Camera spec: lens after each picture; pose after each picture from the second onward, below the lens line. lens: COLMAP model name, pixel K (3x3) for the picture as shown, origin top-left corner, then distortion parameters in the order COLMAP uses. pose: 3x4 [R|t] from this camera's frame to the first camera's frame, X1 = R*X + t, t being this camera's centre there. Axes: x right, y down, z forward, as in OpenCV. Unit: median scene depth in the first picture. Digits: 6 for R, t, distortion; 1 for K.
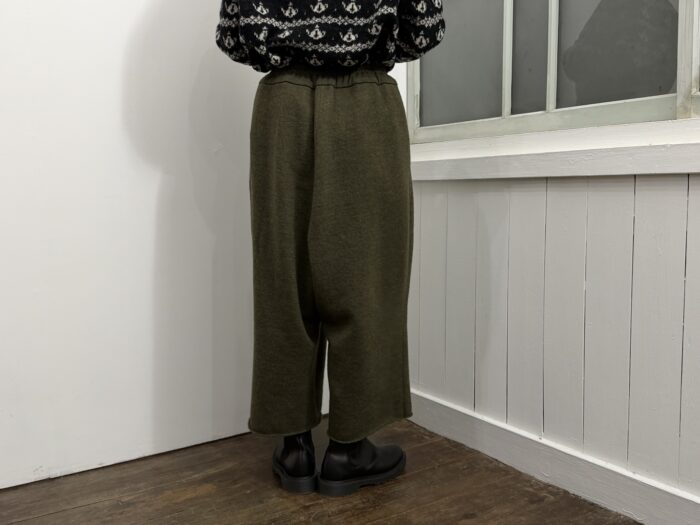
lens RADIAL K [[697.3, 0, 365.7], [0, 697.3, 261.0], [0, 0, 1]] dist [0.101531, -0.223784]
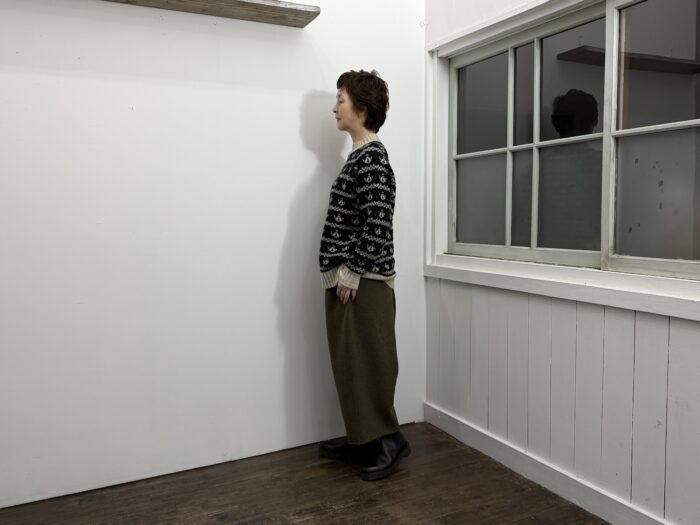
lens RADIAL K [[598.6, 0, 353.6], [0, 598.6, 264.5], [0, 0, 1]] dist [0.002650, -0.002389]
pose [[0.990592, 0.005171, -0.136750, 0.043285], [-0.006934, 0.999899, -0.012418, -0.157430], [0.136672, 0.013249, 0.990528, -0.419212]]
